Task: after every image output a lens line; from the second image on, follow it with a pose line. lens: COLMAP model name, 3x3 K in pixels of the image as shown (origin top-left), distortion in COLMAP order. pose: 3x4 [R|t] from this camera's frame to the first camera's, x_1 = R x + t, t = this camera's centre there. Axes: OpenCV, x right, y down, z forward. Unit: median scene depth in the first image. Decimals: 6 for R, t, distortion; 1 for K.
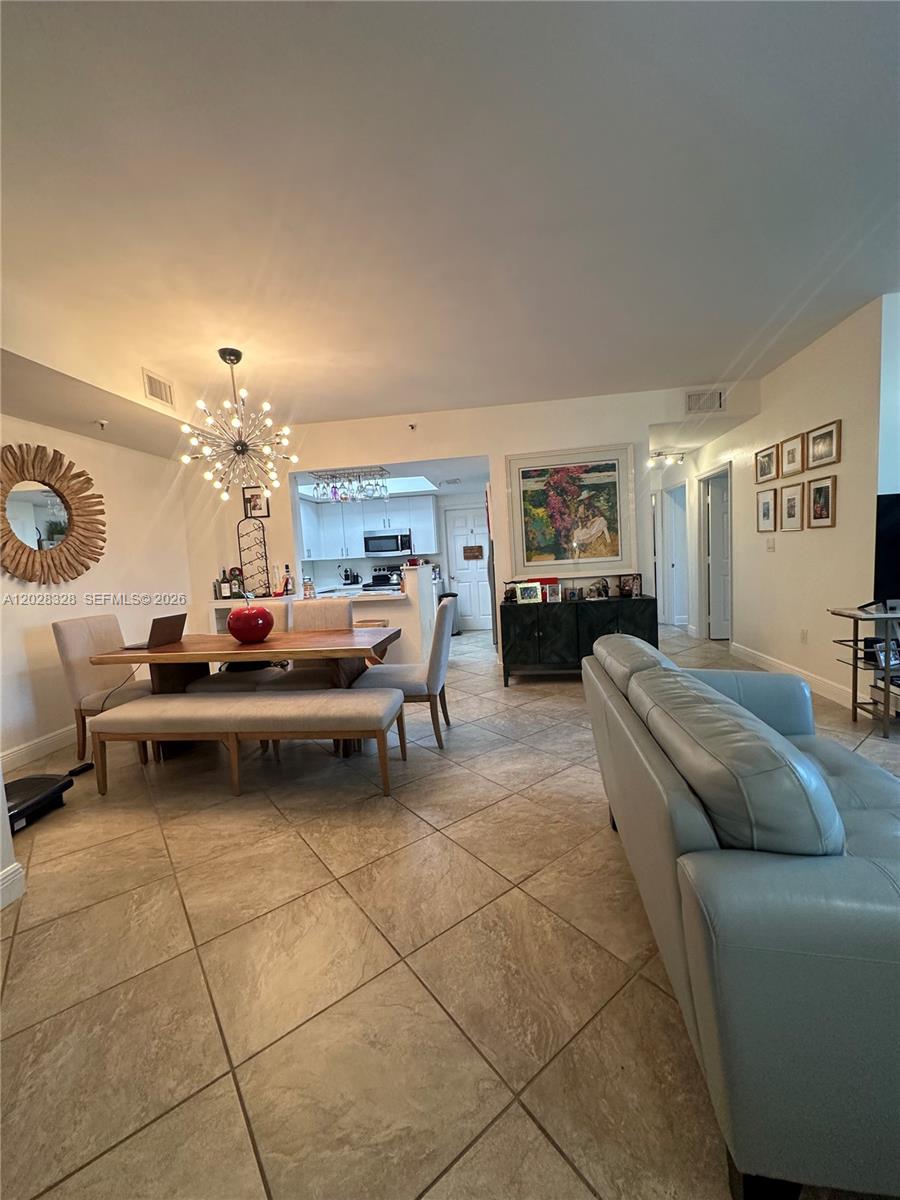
lens RADIAL K [[479.7, 0, 452.9], [0, 479.7, 600.0], [0, 0, 1]] dist [0.000925, 0.000208]
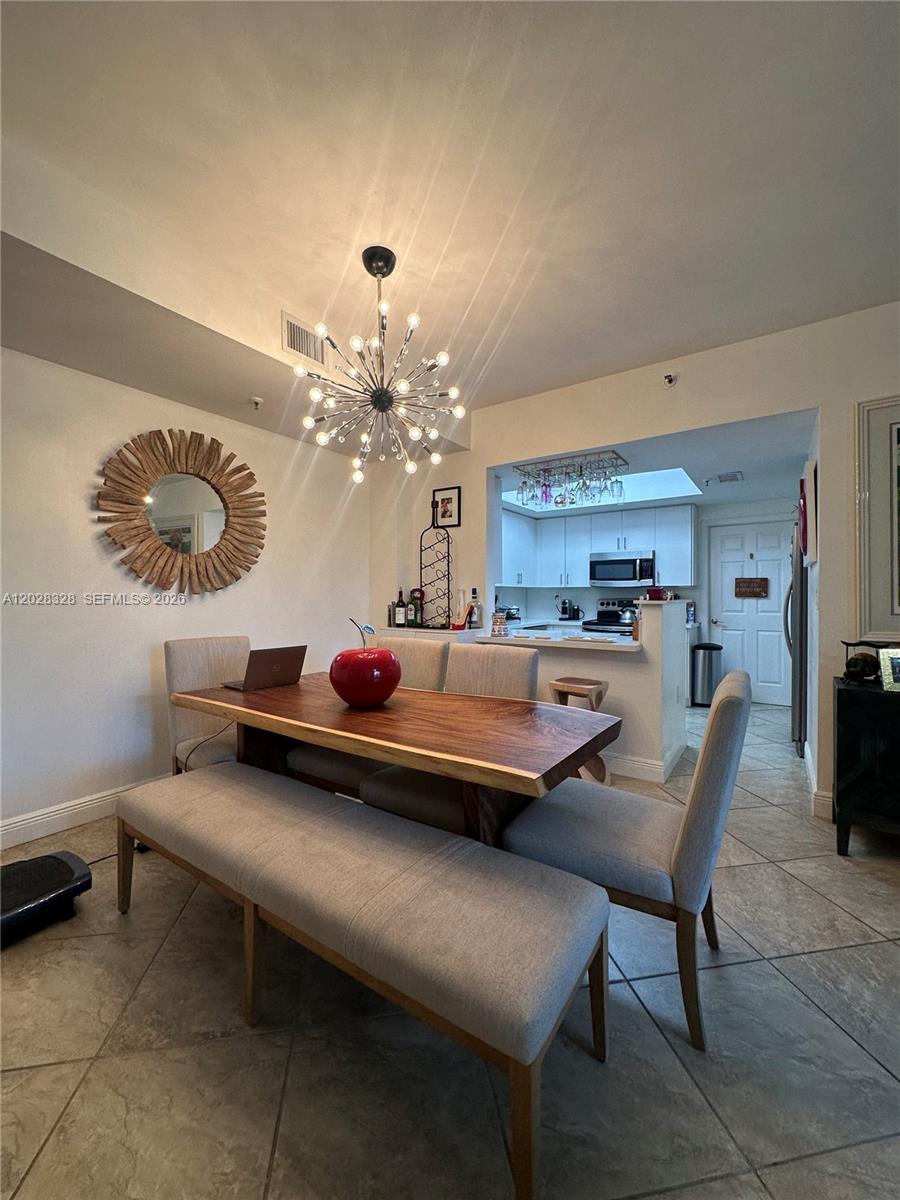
lens RADIAL K [[479.7, 0, 453.5], [0, 479.7, 598.4], [0, 0, 1]] dist [0.000925, 0.000208]
pose [[0.884964, 0.059333, -0.461864, -0.027698], [-0.091818, 0.994611, -0.048157, -0.019376], [0.456518, 0.085025, 0.885642, 0.329909]]
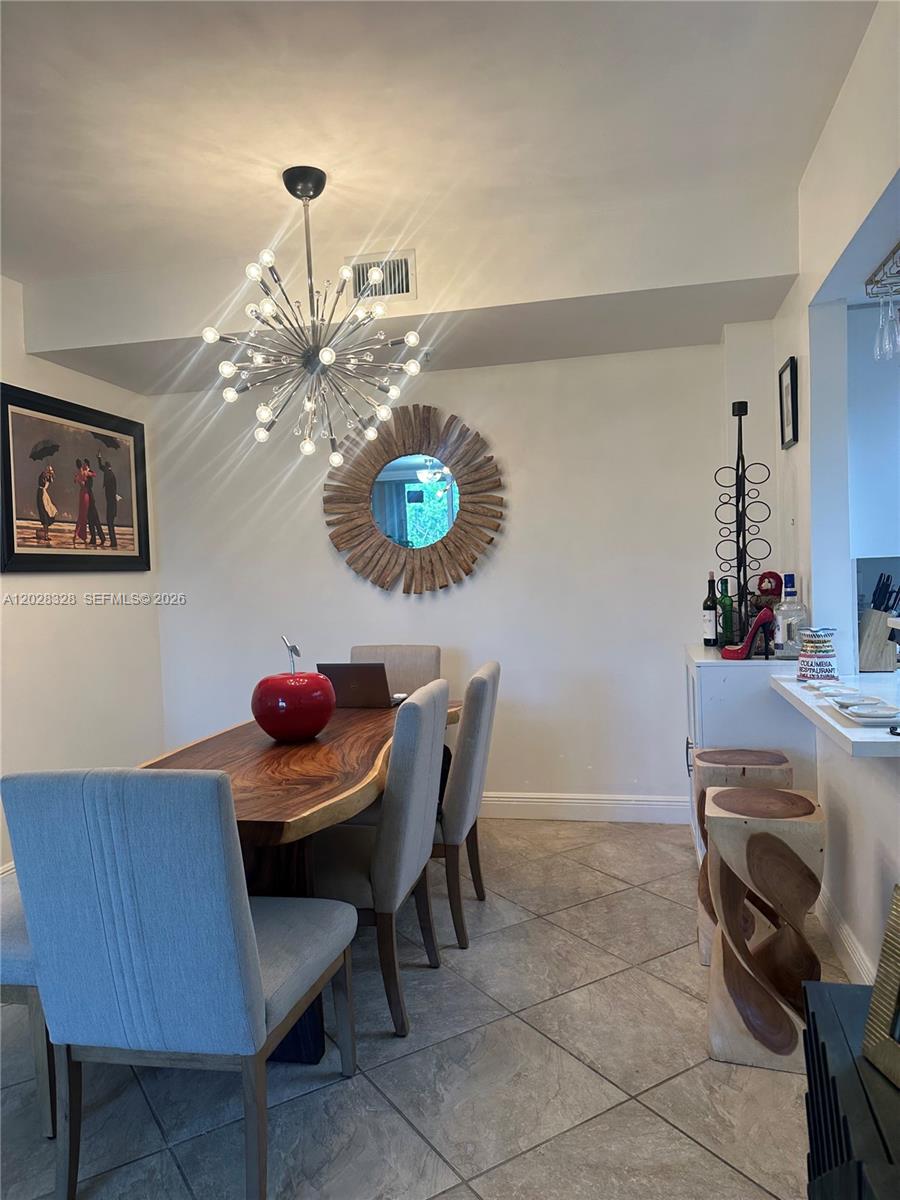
lens RADIAL K [[830.9, 0, 453.5], [0, 830.9, 604.6], [0, 0, 1]] dist [0.010679, 0.001137]
pose [[-0.078031, 0.095798, -0.992338, 0.295676], [-0.048524, 0.993828, 0.099758, -0.103700], [0.995769, 0.055937, -0.072901, 0.817130]]
